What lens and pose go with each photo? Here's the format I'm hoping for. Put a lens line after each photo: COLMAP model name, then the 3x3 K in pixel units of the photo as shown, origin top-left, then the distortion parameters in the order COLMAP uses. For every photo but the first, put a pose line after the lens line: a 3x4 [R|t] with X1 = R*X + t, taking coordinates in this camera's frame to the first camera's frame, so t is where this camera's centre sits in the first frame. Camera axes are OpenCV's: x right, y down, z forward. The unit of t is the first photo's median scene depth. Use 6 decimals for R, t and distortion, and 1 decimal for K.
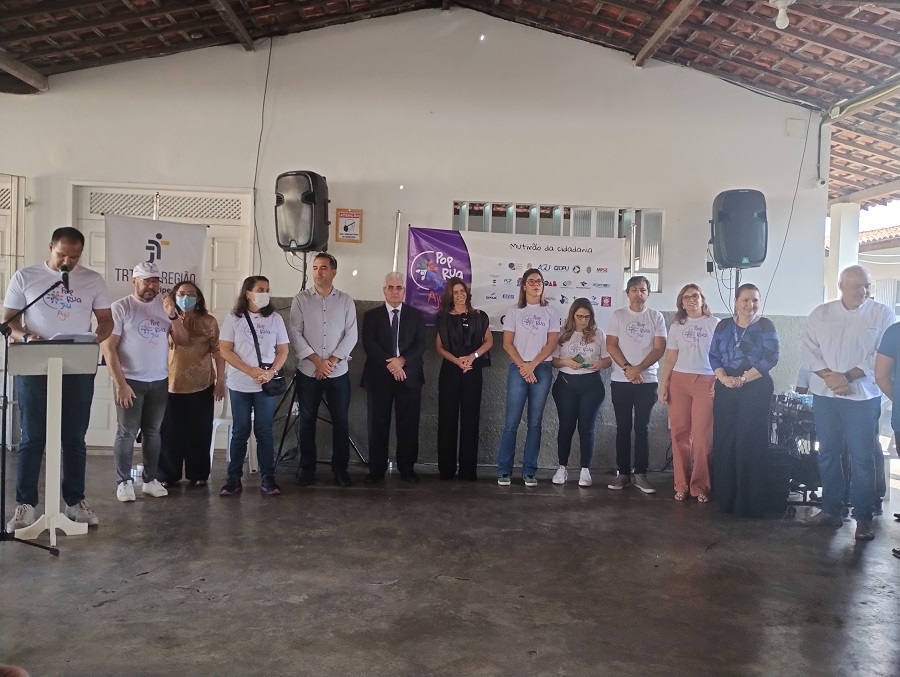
lens RADIAL K [[733.2, 0, 450.0], [0, 733.2, 338.5], [0, 0, 1]] dist [0.003392, -0.002147]
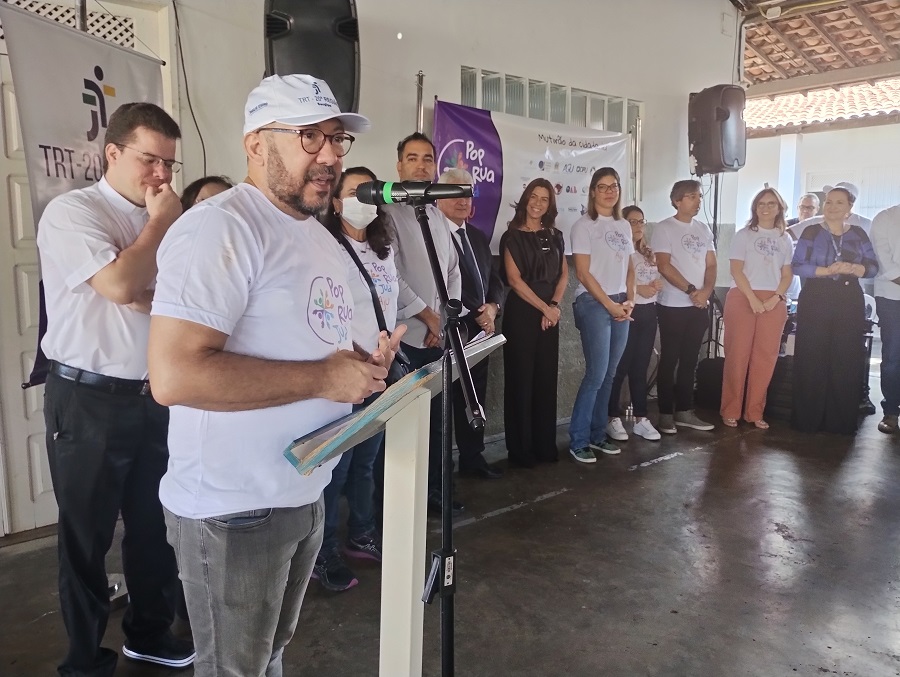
lens RADIAL K [[733.2, 0, 450.0], [0, 733.2, 338.5], [0, 0, 1]] dist [0.003392, -0.002147]
pose [[0.777336, -0.123912, 0.616761, -0.468600], [0.053845, 0.989917, 0.131019, -0.027642], [-0.626777, -0.068636, 0.776170, 0.473802]]
